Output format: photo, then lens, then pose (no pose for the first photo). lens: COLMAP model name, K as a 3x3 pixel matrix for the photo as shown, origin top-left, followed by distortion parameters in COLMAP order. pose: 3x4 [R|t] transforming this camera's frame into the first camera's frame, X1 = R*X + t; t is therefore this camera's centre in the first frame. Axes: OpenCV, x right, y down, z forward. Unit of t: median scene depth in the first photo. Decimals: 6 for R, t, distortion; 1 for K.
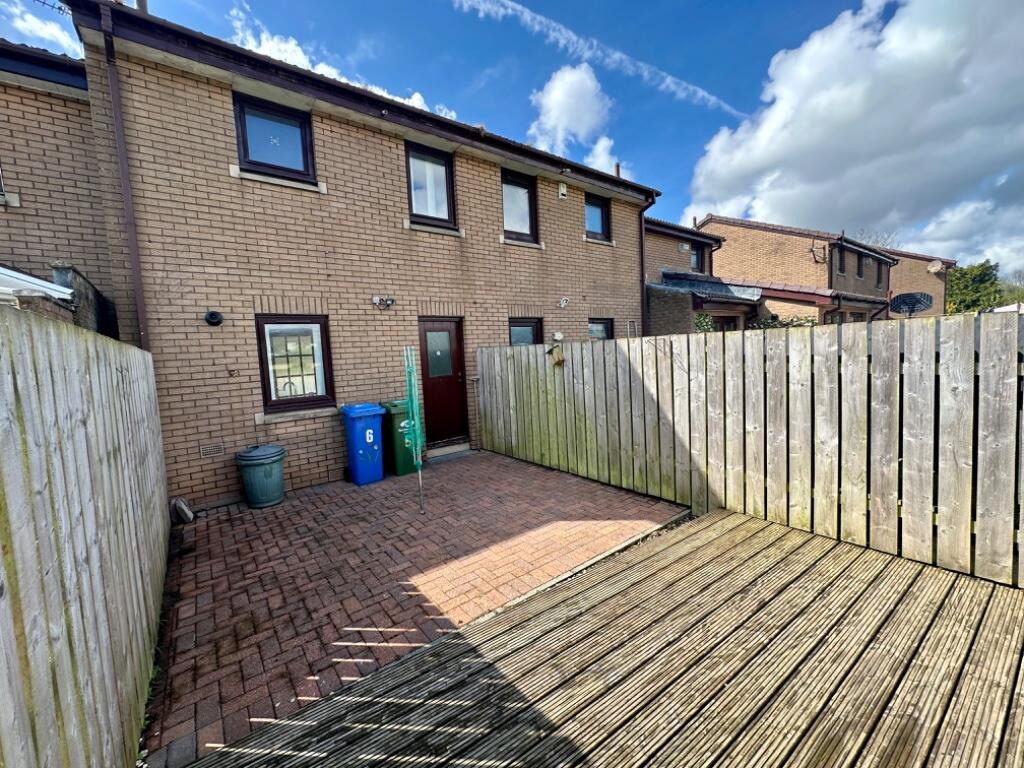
lens RADIAL K [[412.3, 0, 514.6], [0, 412.3, 383.9], [0, 0, 1]] dist [-0.003540, 0.000983]
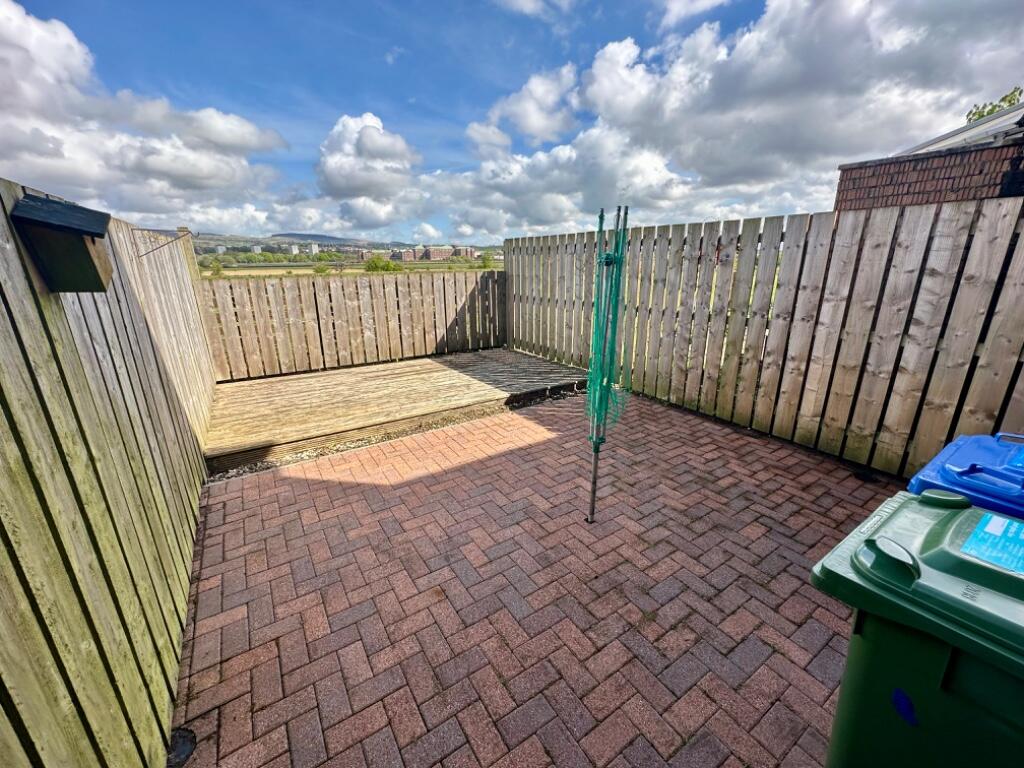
lens RADIAL K [[412.3, 0, 511.1], [0, 412.3, 379.0], [0, 0, 1]] dist [-0.003540, 0.000983]
pose [[-0.994306, 0.030450, 0.102119, -0.227645], [0.064917, 0.933041, 0.353865, -0.103798], [-0.084506, 0.358479, -0.929705, 1.890807]]
